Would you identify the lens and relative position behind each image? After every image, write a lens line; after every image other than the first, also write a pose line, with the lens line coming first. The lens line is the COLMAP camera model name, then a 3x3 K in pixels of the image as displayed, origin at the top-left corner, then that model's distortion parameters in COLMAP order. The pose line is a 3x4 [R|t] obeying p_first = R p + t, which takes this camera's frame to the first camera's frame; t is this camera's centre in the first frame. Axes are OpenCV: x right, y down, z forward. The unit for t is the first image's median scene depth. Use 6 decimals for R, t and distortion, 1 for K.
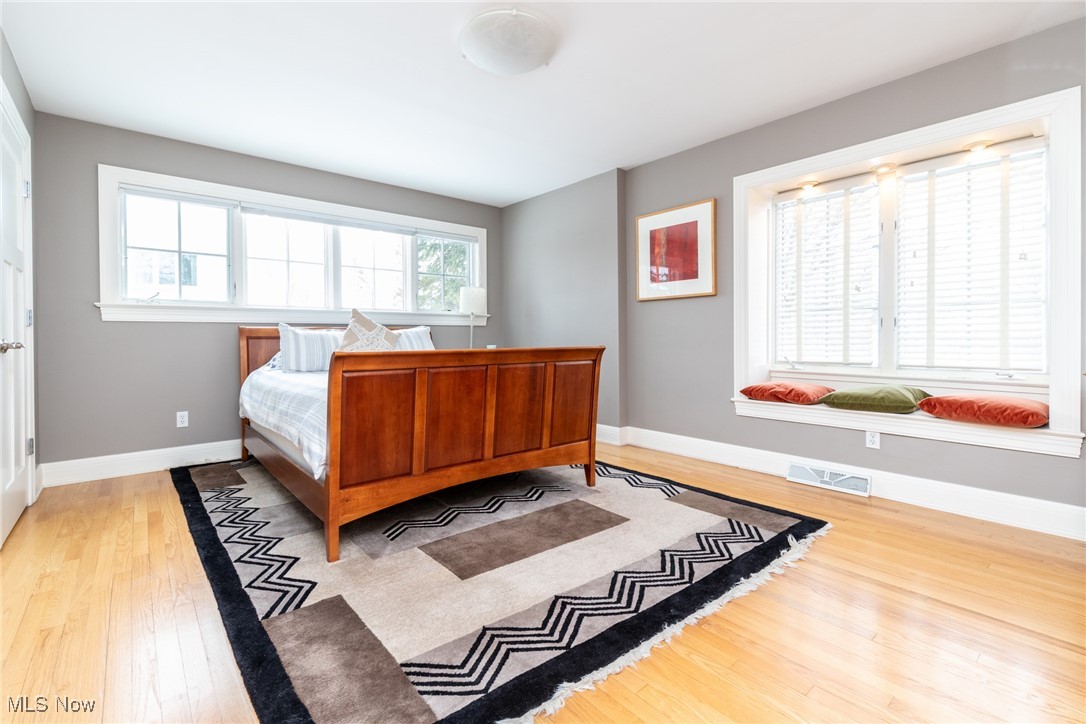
lens RADIAL K [[473.0, 0, 539.7], [0, 473.0, 340.4], [0, 0, 1]] dist [-0.001043, 0.000126]
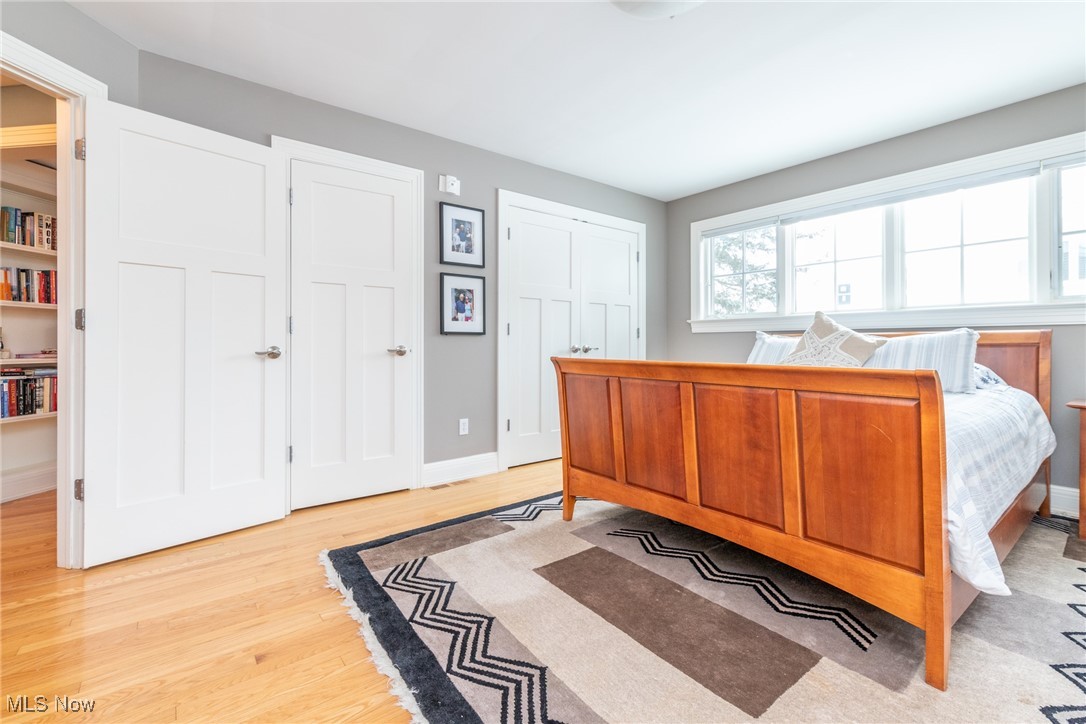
lens RADIAL K [[477.1, 0, 536.9], [0, 477.1, 341.1], [0, 0, 1]] dist [0.000033, -0.000014]
pose [[-0.041353, -0.003054, -0.999140, 0.707602], [-0.006134, 0.999977, -0.002803, -0.012750], [0.999126, 0.006013, -0.041371, 0.797252]]
